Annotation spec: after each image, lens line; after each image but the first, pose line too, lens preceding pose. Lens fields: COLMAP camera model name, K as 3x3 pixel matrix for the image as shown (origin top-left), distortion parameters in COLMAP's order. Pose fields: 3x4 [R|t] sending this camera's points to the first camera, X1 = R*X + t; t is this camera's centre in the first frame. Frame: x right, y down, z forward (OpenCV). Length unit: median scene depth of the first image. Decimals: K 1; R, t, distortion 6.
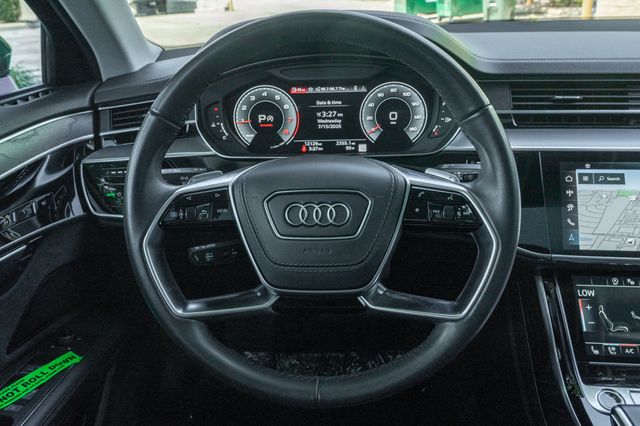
lens RADIAL K [[510.9, 0, 326.6], [0, 510.9, 204.0], [0, 0, 1]] dist [-0.028424, 0.025856]
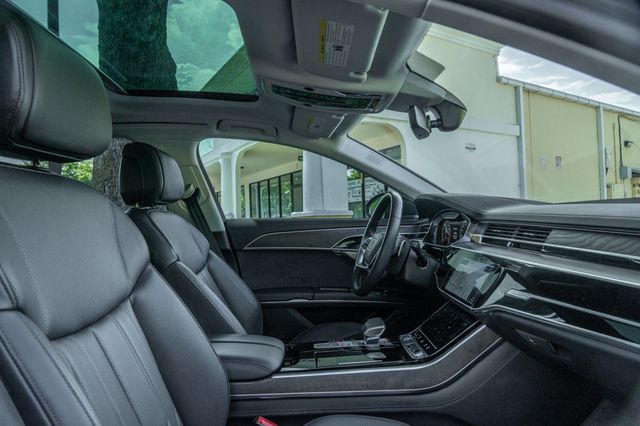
lens RADIAL K [[434.5, 0, 322.6], [0, 434.5, 212.9], [0, 0, 1]] dist [-0.020097, 0.010878]
pose [[0.117179, 0.020709, -0.992895, 2.051133], [-0.374764, 0.926786, -0.024898, 0.027288], [0.919685, 0.375018, 0.116361, 0.124810]]
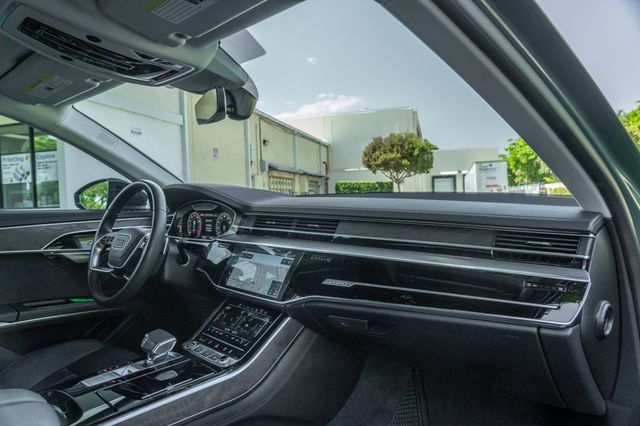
lens RADIAL K [[434.5, 0, 320.7], [0, 434.5, 209.8], [0, 0, 1]] dist [-0.020097, 0.010878]
pose [[0.765118, 0.038911, -0.642713, 1.725104], [-0.260234, 0.931704, -0.253389, 0.135845], [0.588959, 0.361128, 0.722990, -0.184251]]
